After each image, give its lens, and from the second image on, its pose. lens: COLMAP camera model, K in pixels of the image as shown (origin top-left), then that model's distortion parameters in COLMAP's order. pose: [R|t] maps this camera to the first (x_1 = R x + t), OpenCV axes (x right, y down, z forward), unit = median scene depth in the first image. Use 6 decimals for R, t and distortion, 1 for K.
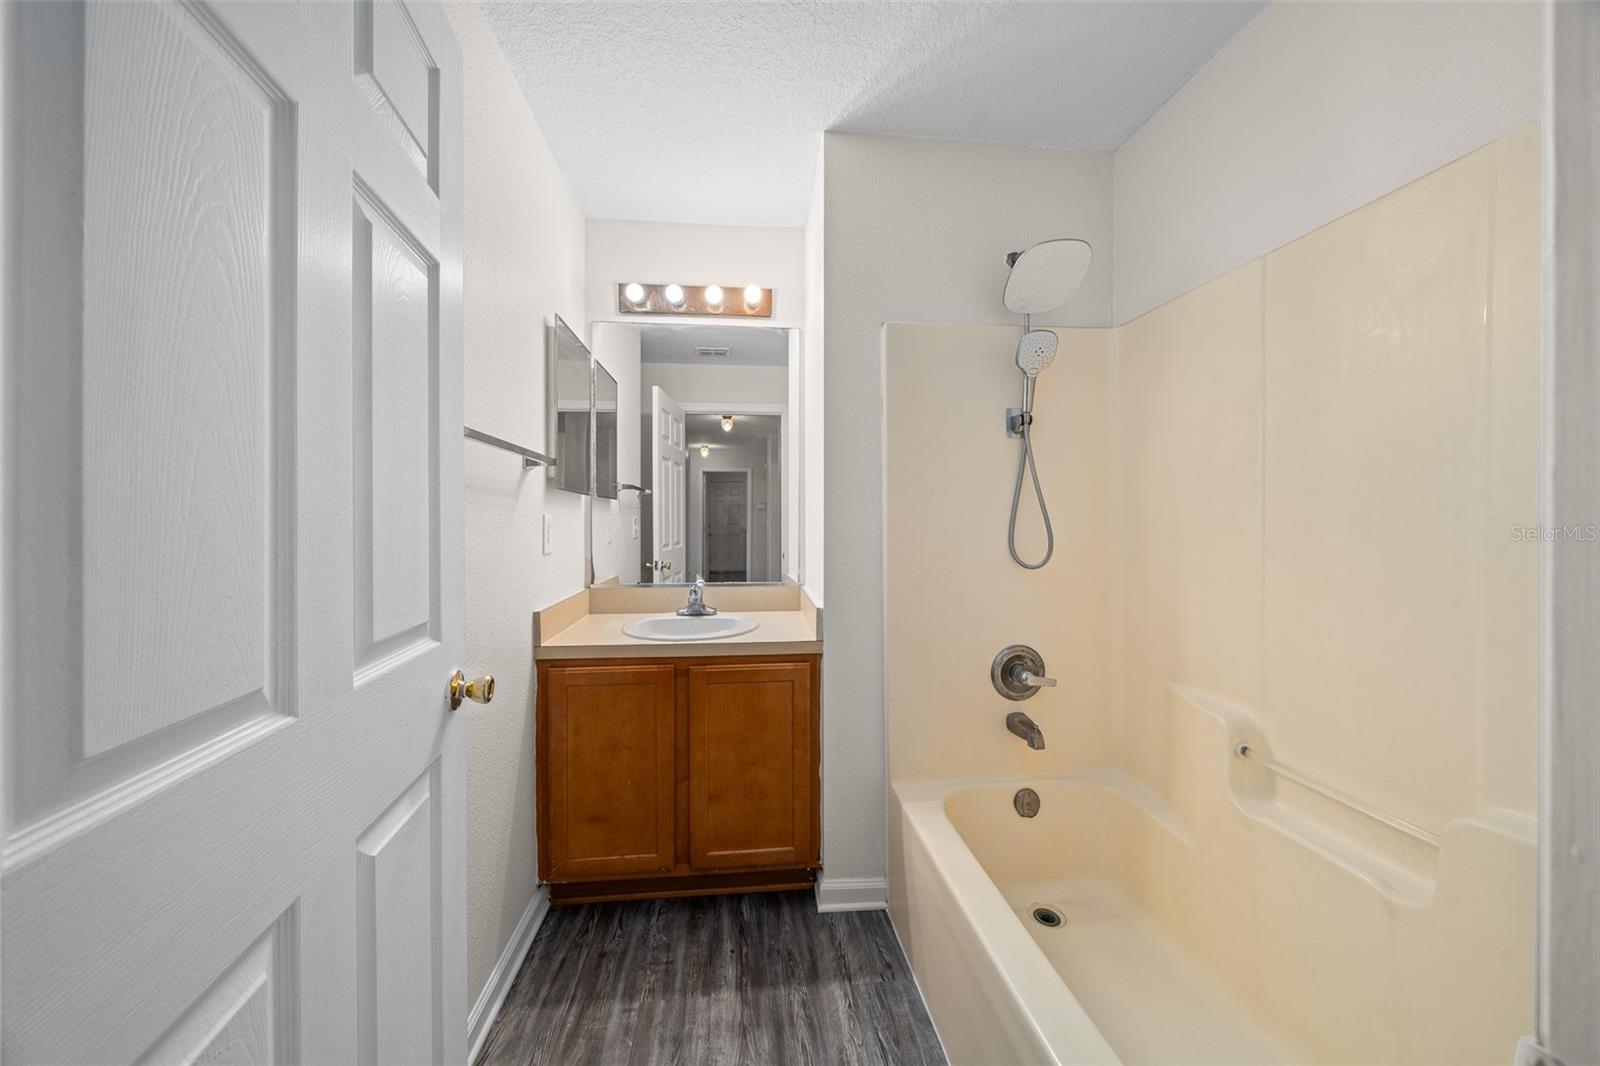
lens RADIAL K [[569.1, 0, 798.8], [0, 569.1, 535.5], [0, 0, 1]] dist [-0.002292, 0.000148]
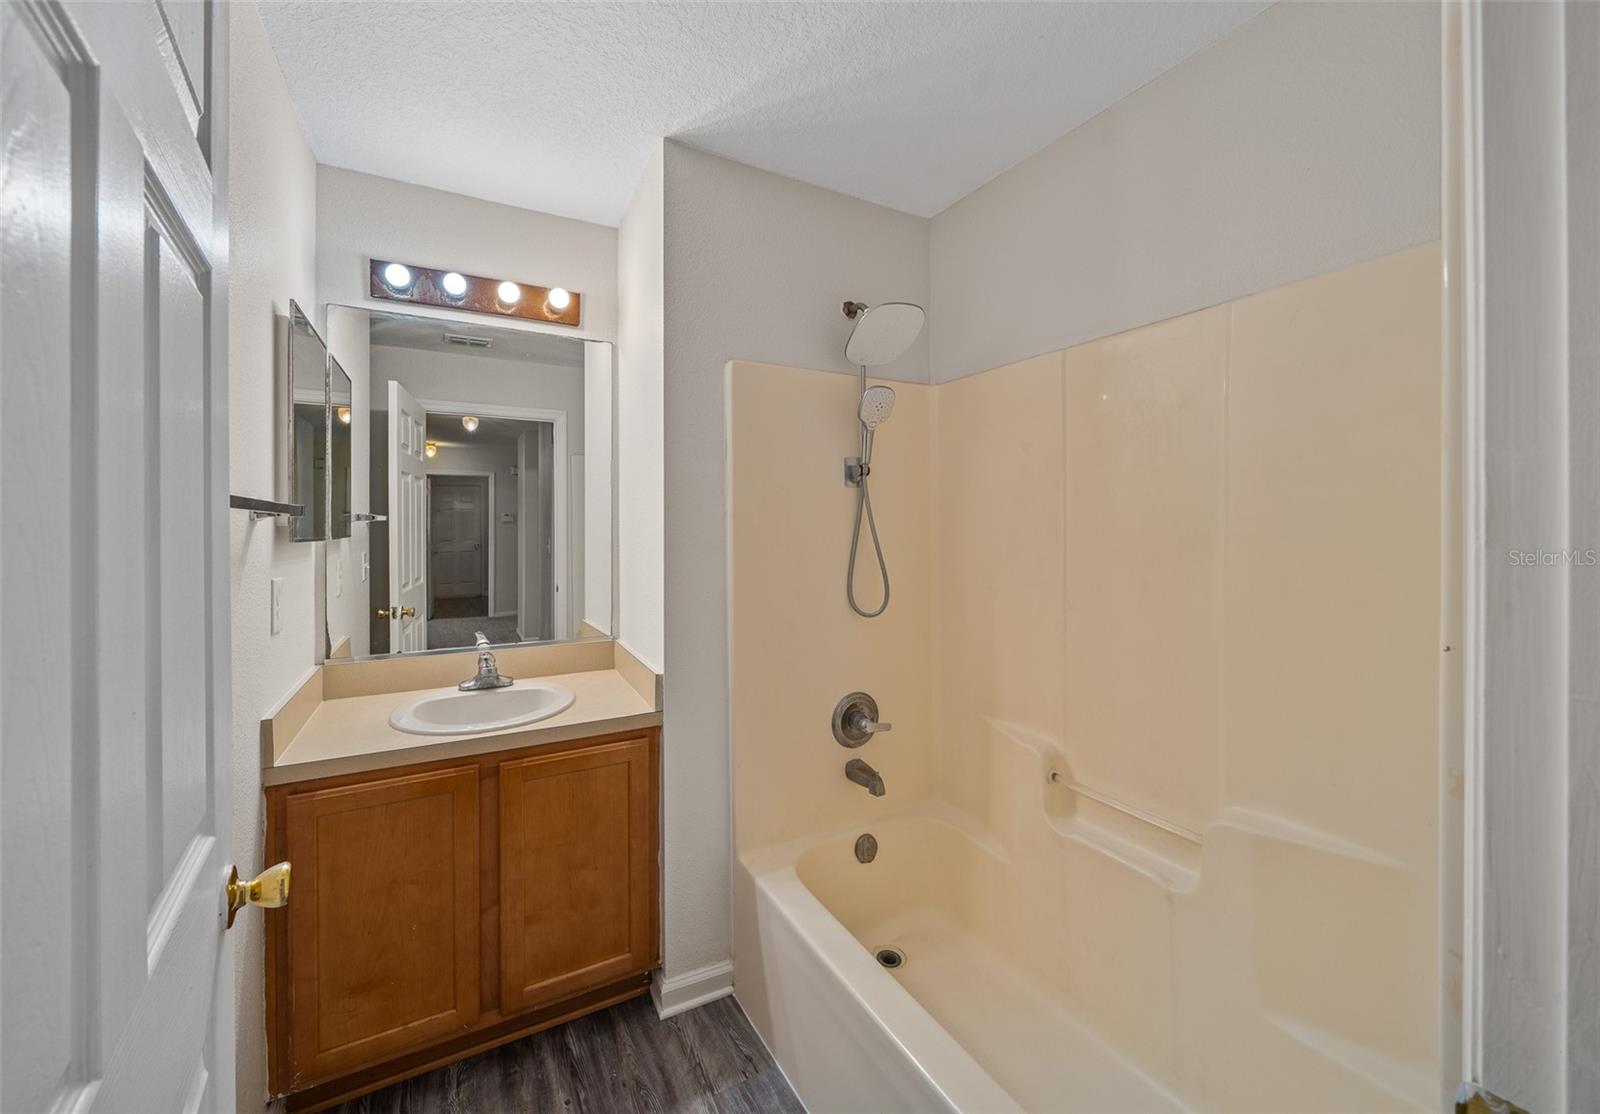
lens RADIAL K [[617.6, 0, 804.0], [0, 617.6, 545.2], [0, 0, 1]] dist [-0.003040, -0.000691]
pose [[0.922042, -0.005428, 0.387052, -0.127154], [0.006619, 0.999977, -0.001743, -0.070493], [-0.387033, 0.004169, 0.922056, 0.030301]]
